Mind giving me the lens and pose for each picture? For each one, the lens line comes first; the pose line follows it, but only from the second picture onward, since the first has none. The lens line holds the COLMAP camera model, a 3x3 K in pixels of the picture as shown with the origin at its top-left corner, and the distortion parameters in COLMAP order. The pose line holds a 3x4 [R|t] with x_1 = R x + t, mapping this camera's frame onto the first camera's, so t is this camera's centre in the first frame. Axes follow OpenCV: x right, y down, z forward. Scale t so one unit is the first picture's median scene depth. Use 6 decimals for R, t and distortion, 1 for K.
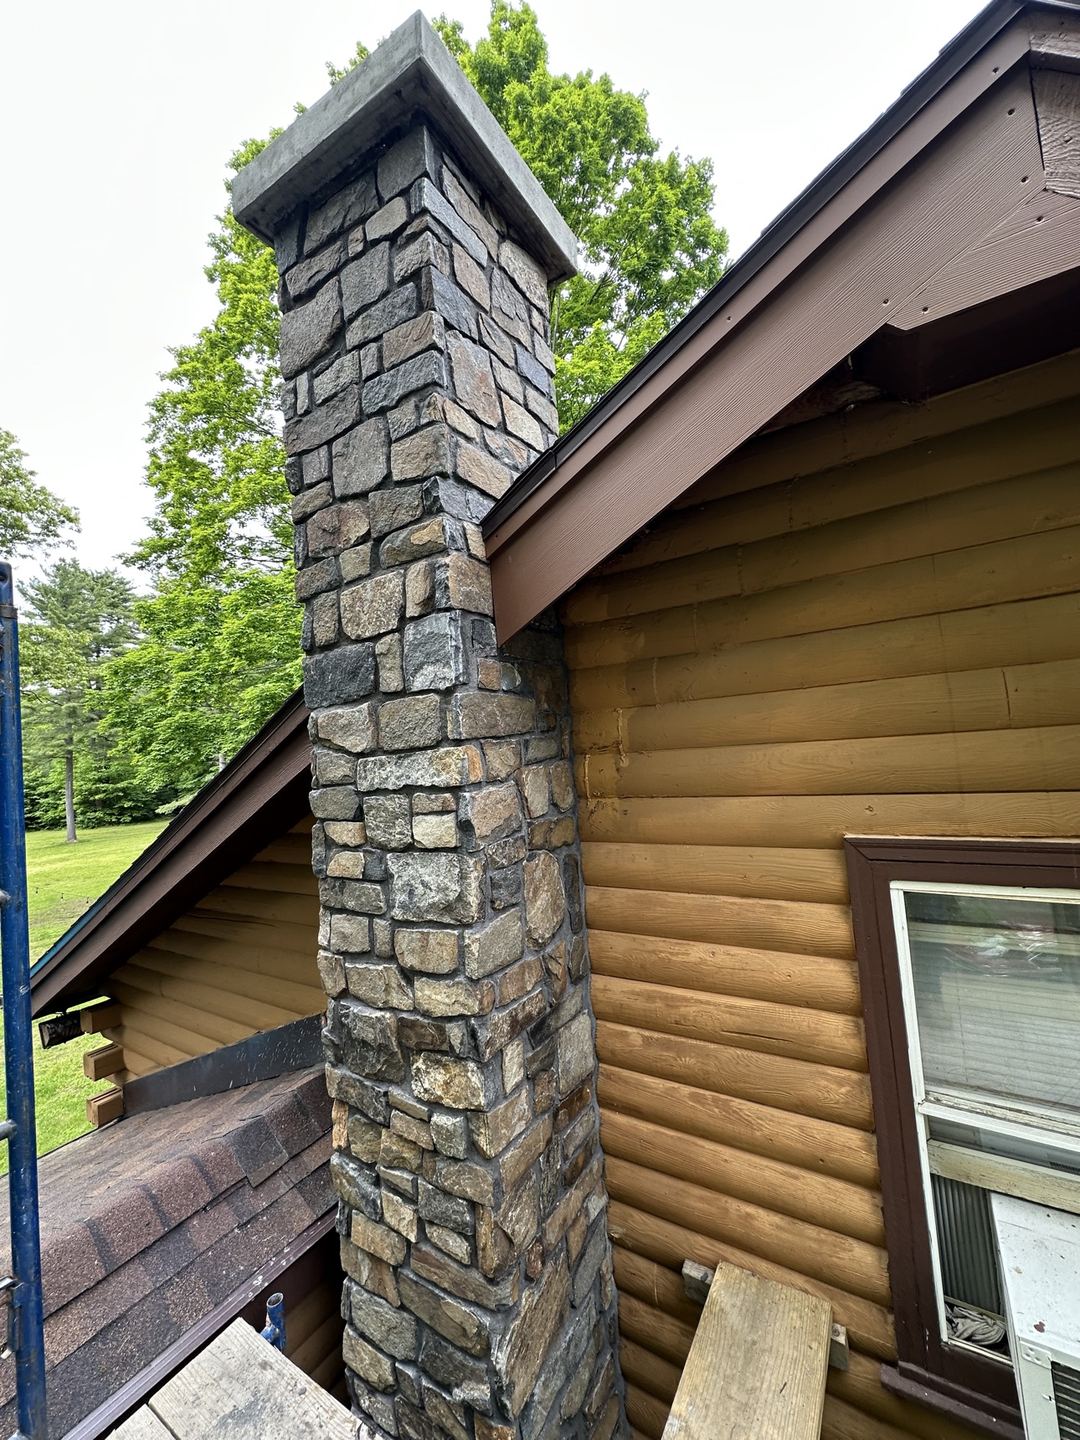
lens RADIAL K [[587.7, 0, 541.7], [0, 587.7, 715.8], [0, 0, 1]] dist [0.015292, 0.000175]
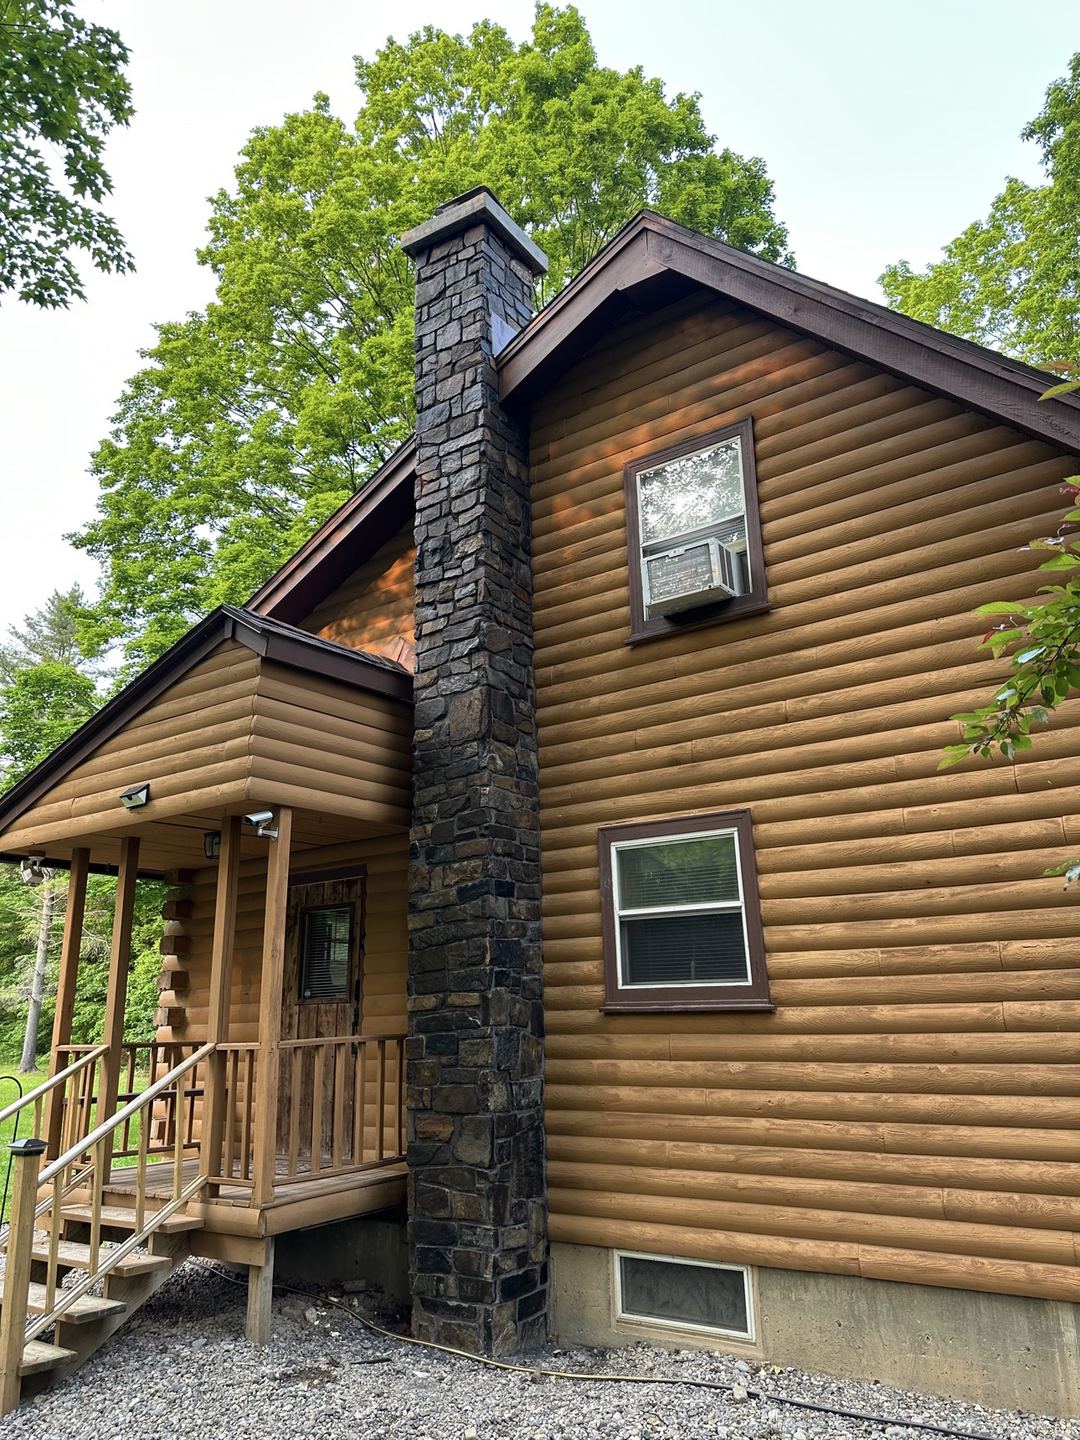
lens RADIAL K [[1018.0, 0, 538.4], [0, 1018.0, 720.6], [0, 0, 1]] dist [0.025868, -0.021330]
pose [[0.998125, 0.043825, -0.042732, 0.318181], [-0.051895, 0.976085, -0.211102, 1.987410], [0.032458, 0.212924, 0.976530, -2.779617]]
